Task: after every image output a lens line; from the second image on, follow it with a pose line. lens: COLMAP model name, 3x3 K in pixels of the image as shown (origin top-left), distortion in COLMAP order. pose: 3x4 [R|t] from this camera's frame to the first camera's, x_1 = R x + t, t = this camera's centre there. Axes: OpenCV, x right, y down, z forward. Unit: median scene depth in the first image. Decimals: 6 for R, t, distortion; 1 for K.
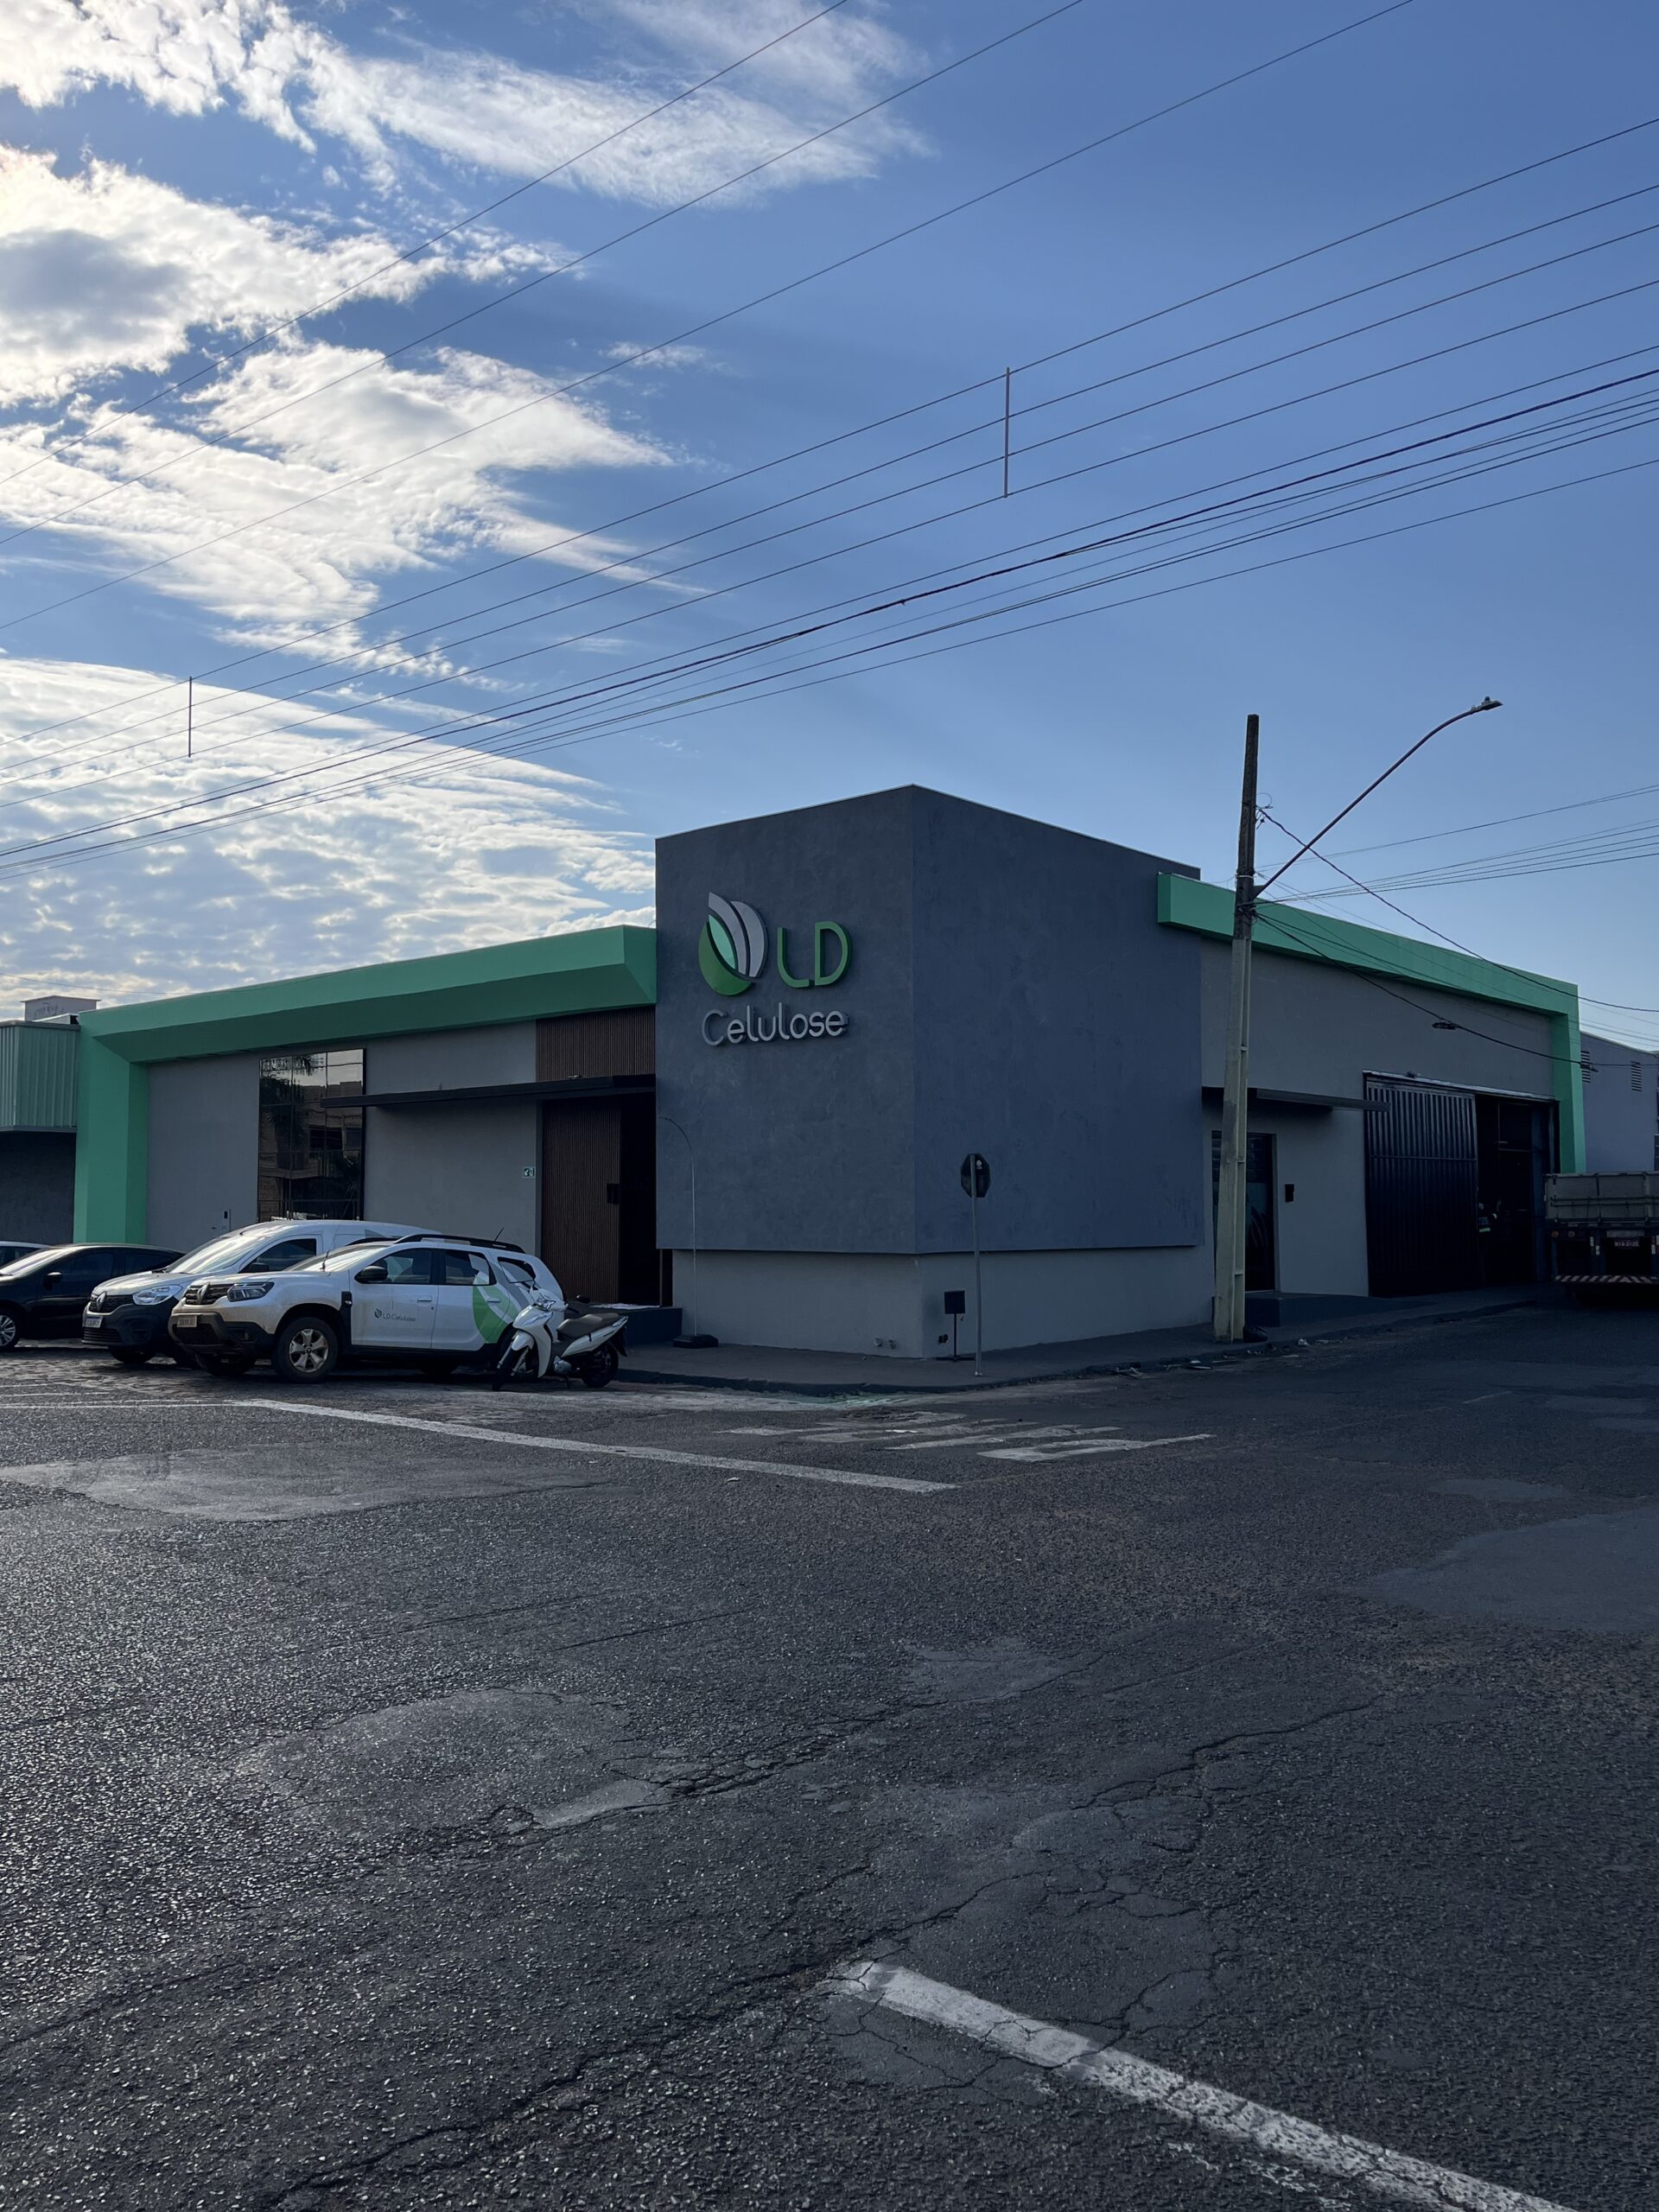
lens RADIAL K [[1635.4, 0, 829.5], [0, 1635.4, 1106.0], [0, 0, 1]] dist [0.094449, -0.198897]
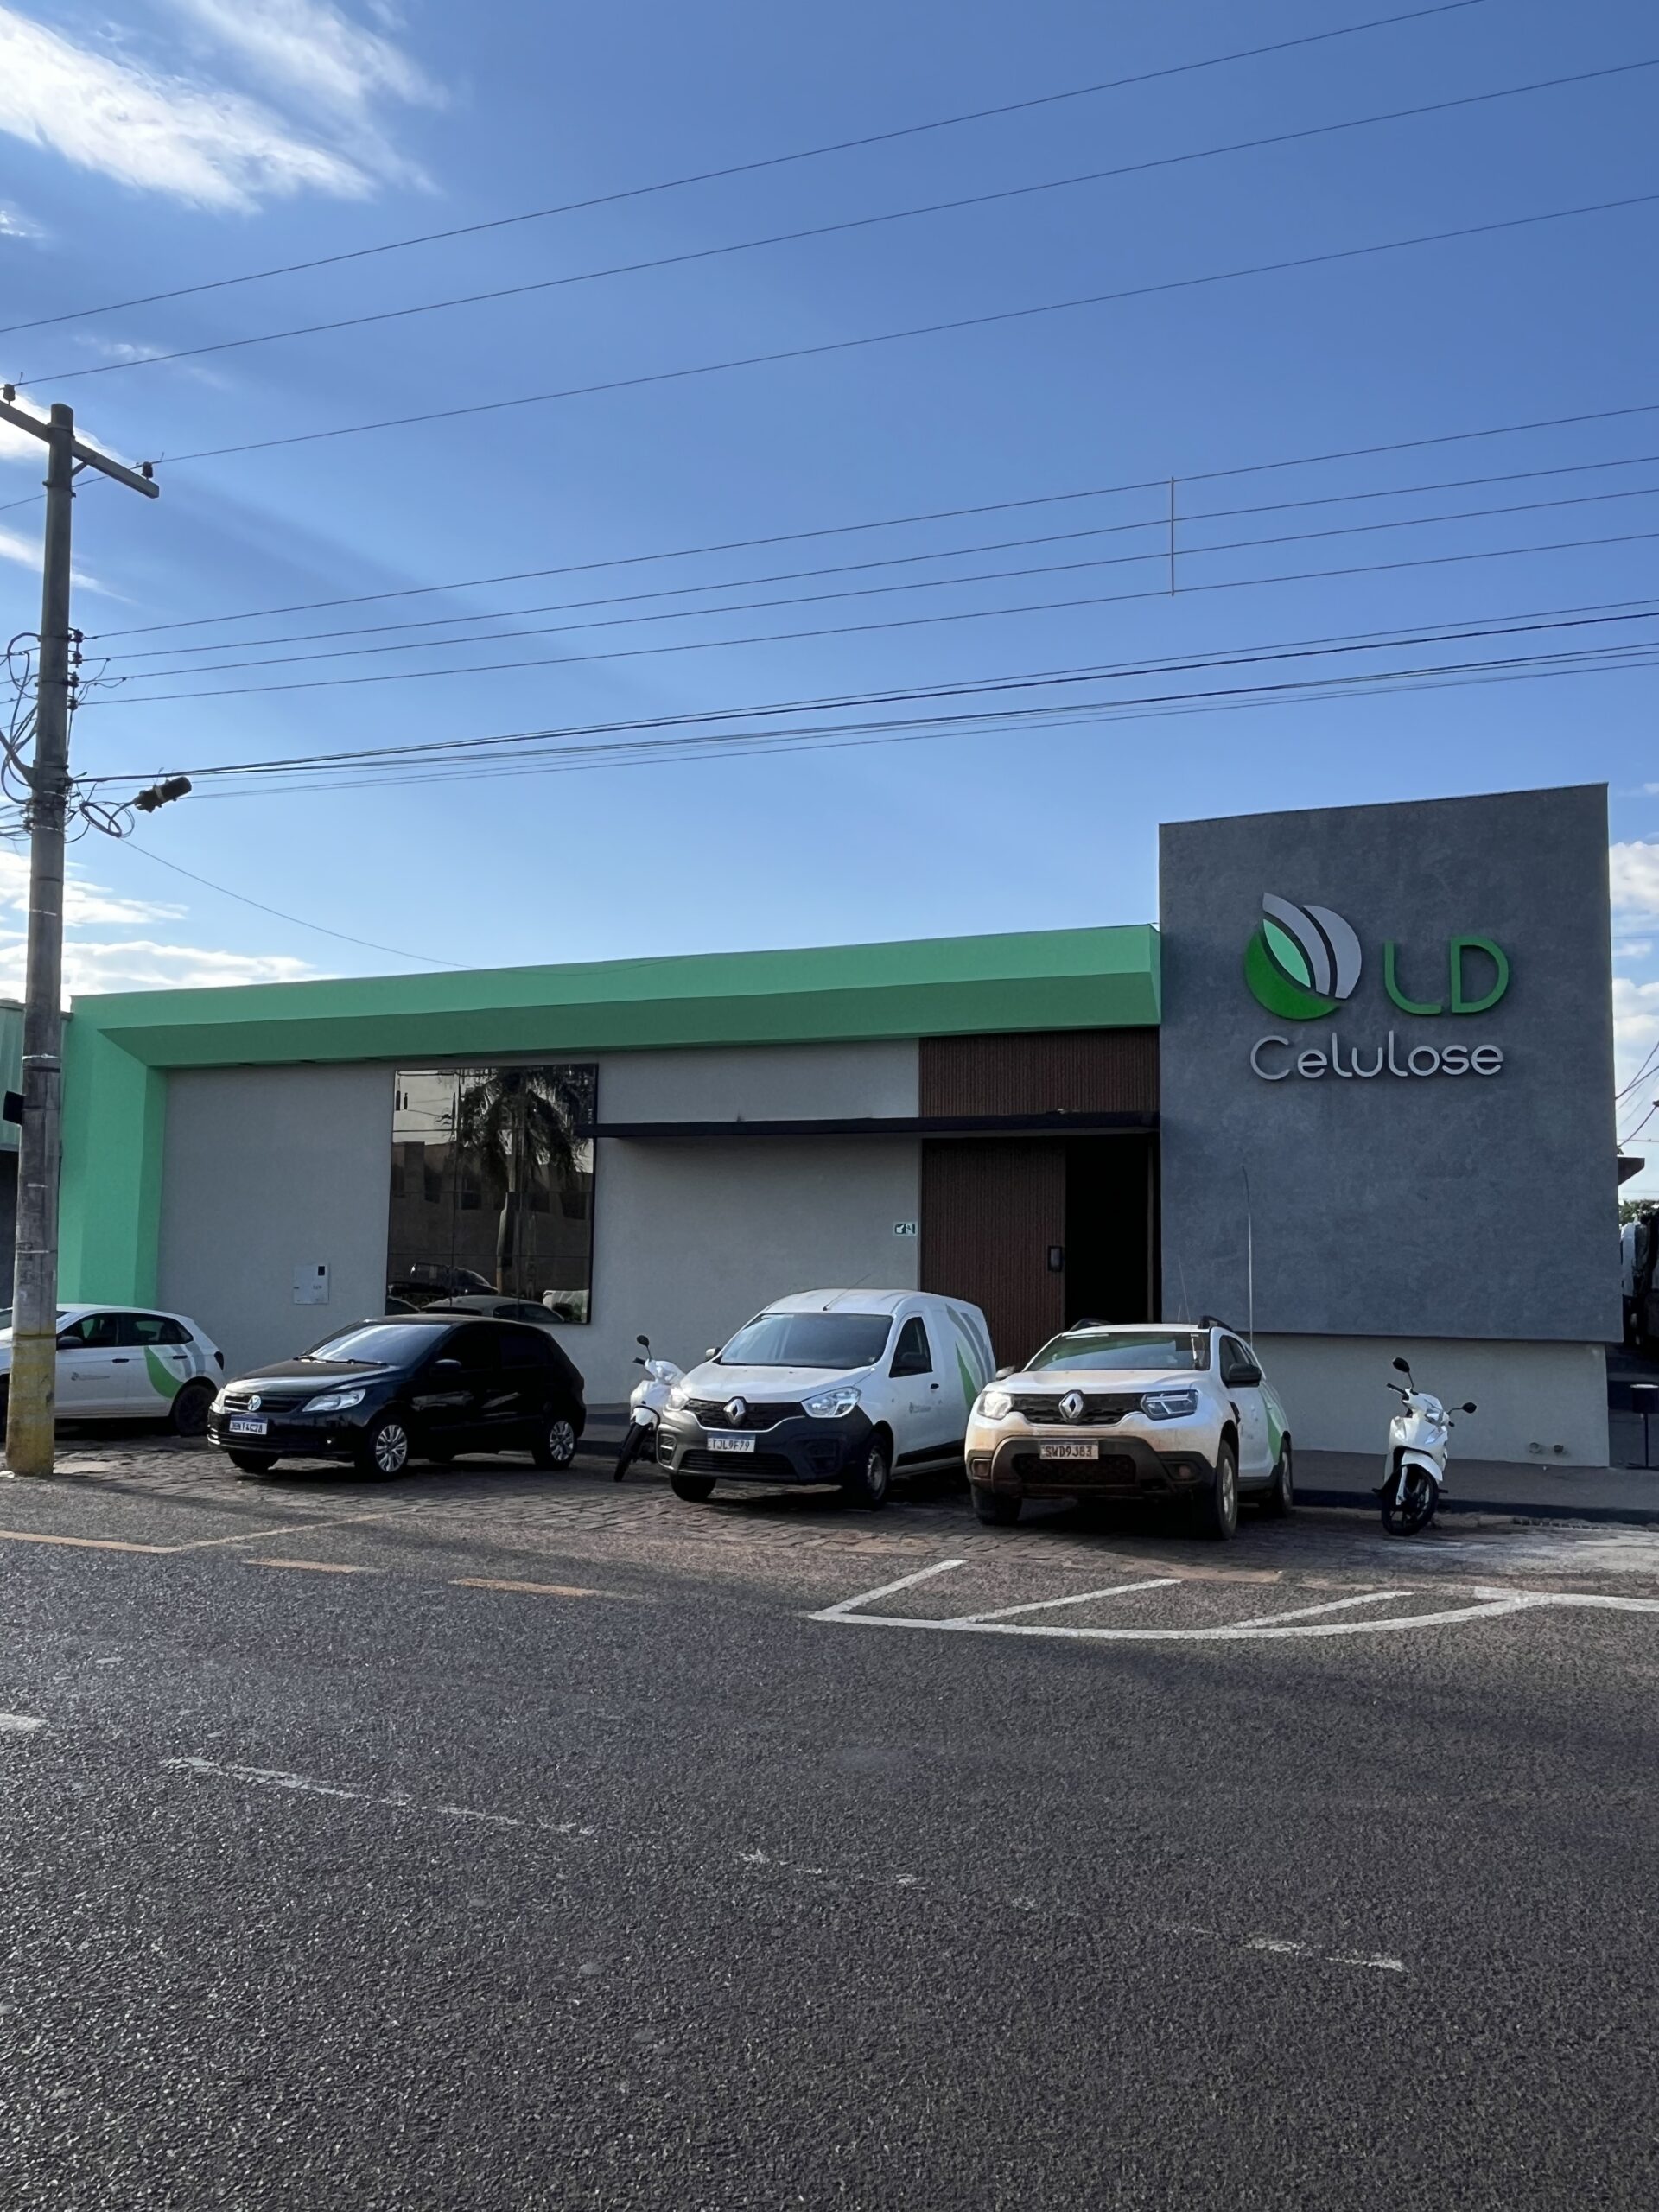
lens RADIAL K [[1607.4, 0, 829.5], [0, 1607.4, 1106.0], [0, 0, 1]] dist [0.096002, -0.069939]
pose [[0.948934, 0.041573, 0.312723, -0.538943], [-0.031488, 0.998810, -0.037232, 0.013282], [-0.313899, 0.025484, 0.949114, 0.307356]]
